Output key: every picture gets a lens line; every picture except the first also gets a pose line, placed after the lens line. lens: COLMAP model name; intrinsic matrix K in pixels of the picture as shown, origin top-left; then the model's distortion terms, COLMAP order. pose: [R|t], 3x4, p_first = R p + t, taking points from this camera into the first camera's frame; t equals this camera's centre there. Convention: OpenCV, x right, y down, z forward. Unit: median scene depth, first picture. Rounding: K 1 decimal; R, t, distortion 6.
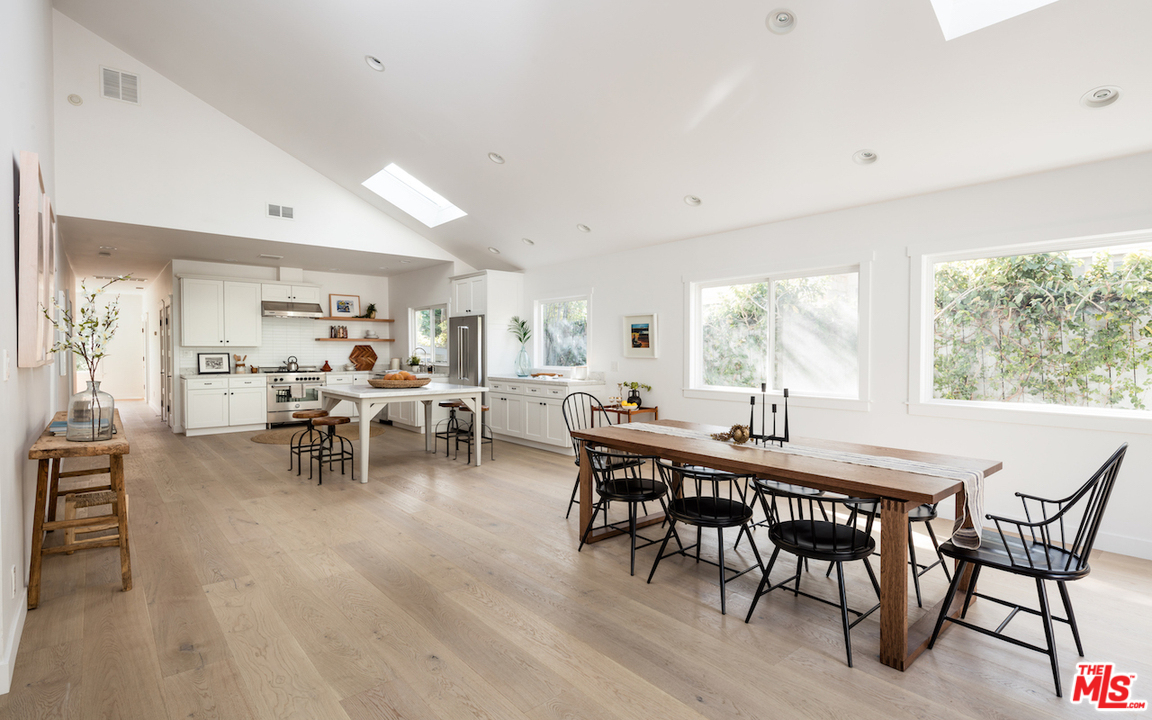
lens RADIAL K [[545.4, 0, 576.0], [0, 545.4, 360.0], [0, 0, 1]] dist [0.003024, 0.000248]
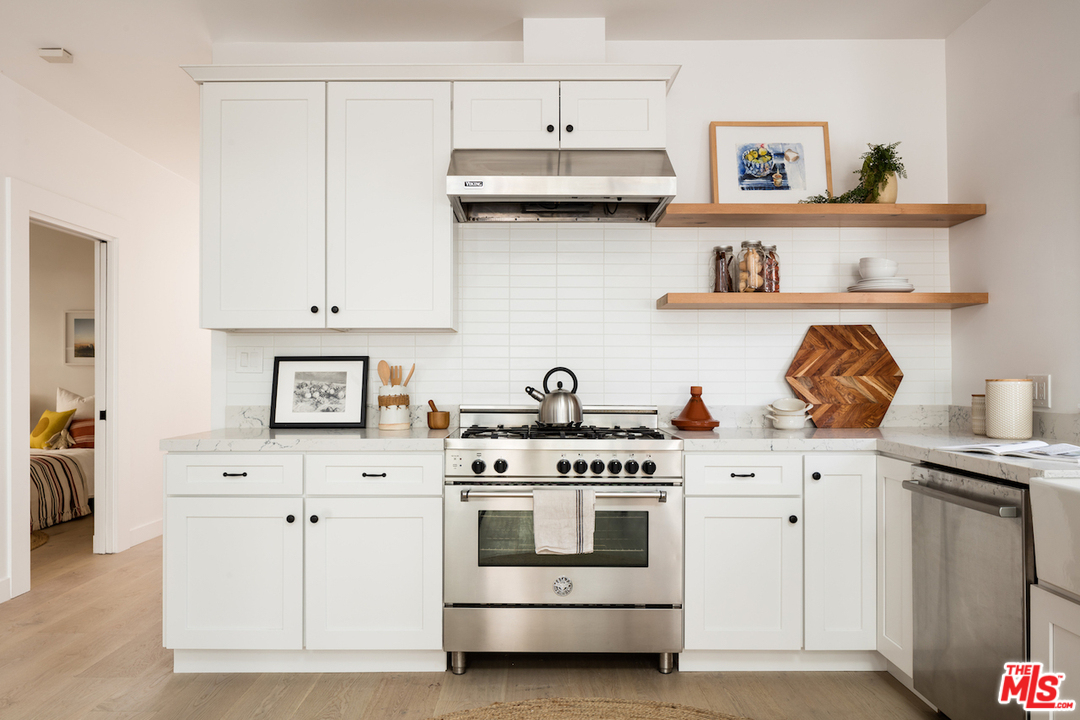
lens RADIAL K [[731.0, 0, 540.7], [0, 731.0, 370.9], [0, 0, 1]] dist [-0.004805, -0.002701]
pose [[0.754904, -0.006058, -0.655807, -0.316815], [-0.010857, 0.999705, -0.021732, 0.001878], [0.655745, 0.023526, 0.754616, 0.760002]]
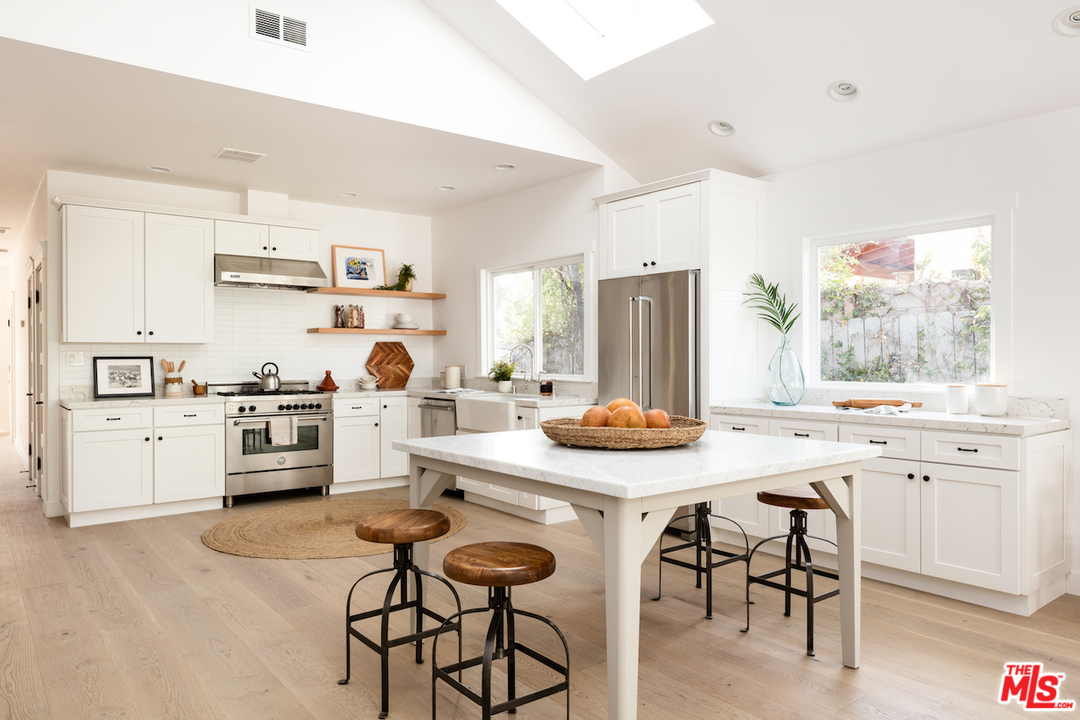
lens RADIAL K [[725.1, 0, 533.7], [0, 725.1, 356.0], [0, 0, 1]] dist [-0.003654, 0.000235]
pose [[0.998337, -0.003262, -0.057558, -0.236456], [0.002251, 0.999842, -0.017623, -0.000486], [0.057607, 0.017464, 0.998187, 0.338950]]
